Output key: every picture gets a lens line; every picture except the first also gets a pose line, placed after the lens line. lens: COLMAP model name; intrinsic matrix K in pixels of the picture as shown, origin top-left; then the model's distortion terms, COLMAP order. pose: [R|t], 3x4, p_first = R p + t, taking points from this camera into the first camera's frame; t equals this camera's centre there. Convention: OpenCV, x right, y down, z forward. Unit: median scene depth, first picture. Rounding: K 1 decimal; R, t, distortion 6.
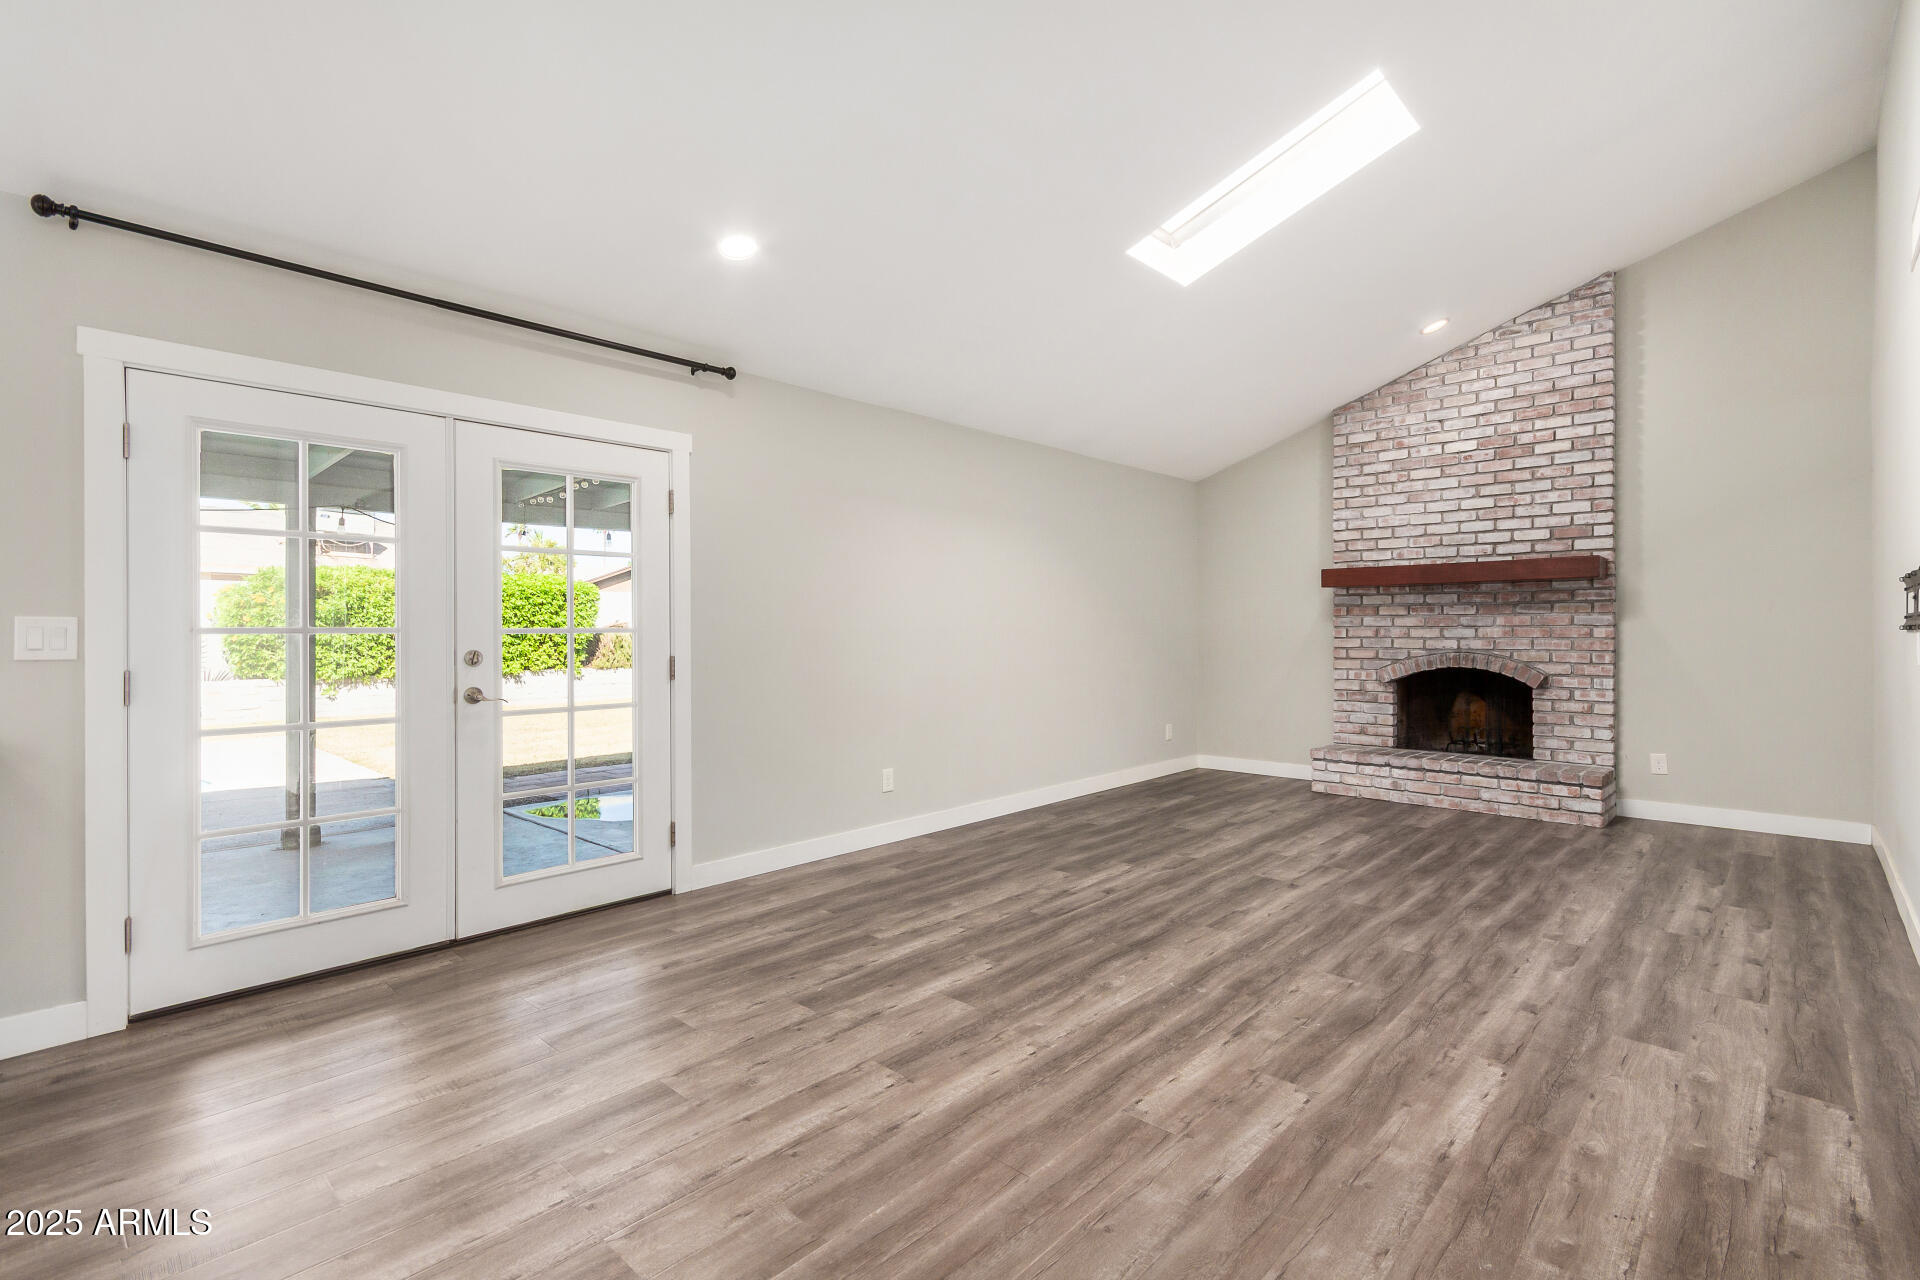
lens RADIAL K [[885.7, 0, 973.1], [0, 885.7, 630.9], [0, 0, 1]] dist [0.004387, -0.000289]
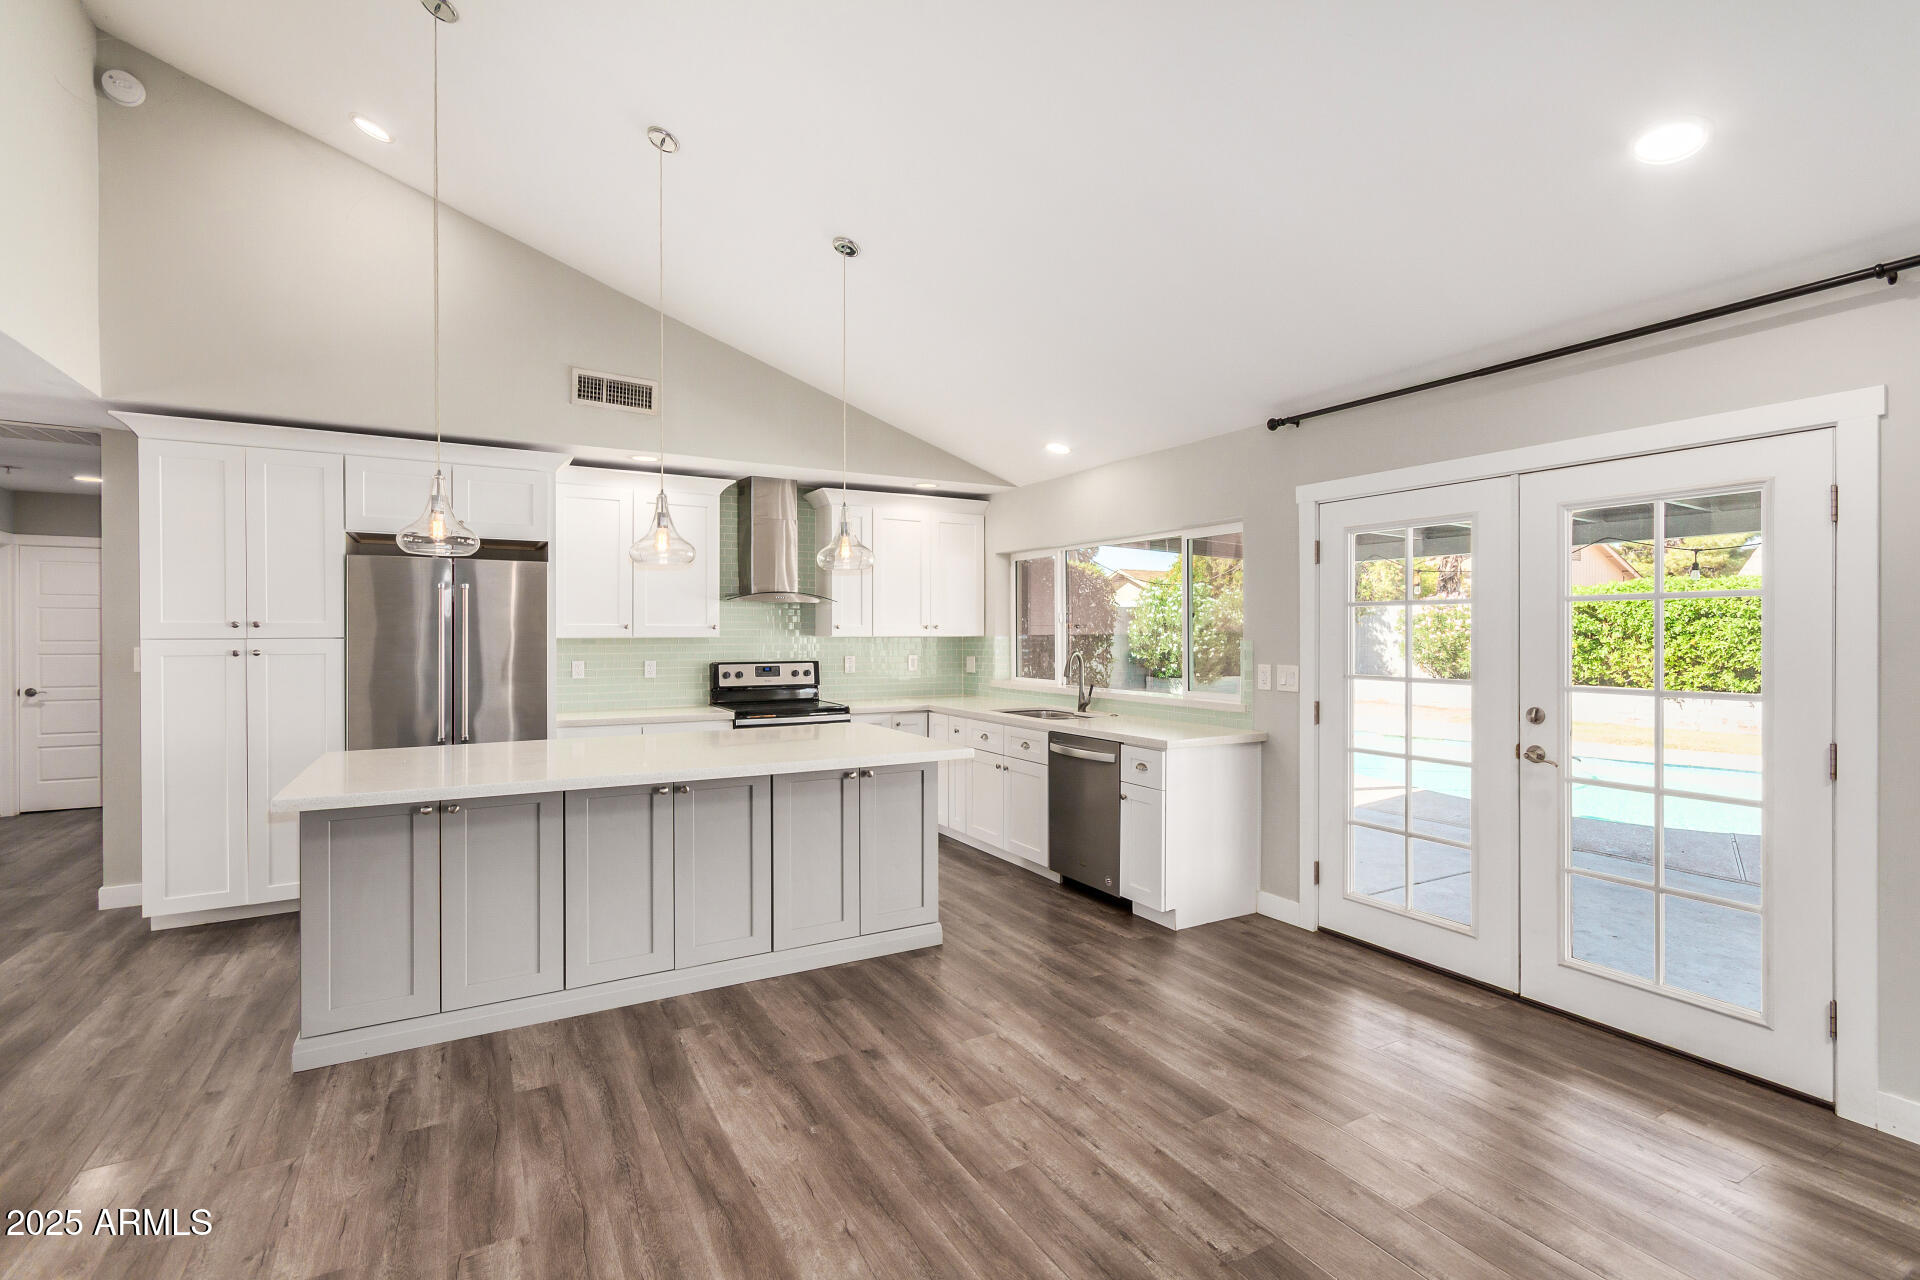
lens RADIAL K [[885.7, 0, 970.4], [0, 885.7, 638.0], [0, 0, 1]] dist [0.004387, -0.000289]
pose [[-0.303208, 0.010183, -0.952870, 0.605273], [-0.001197, 0.999938, 0.011067, -0.070821], [0.952924, 0.004497, -0.303177, 0.779298]]
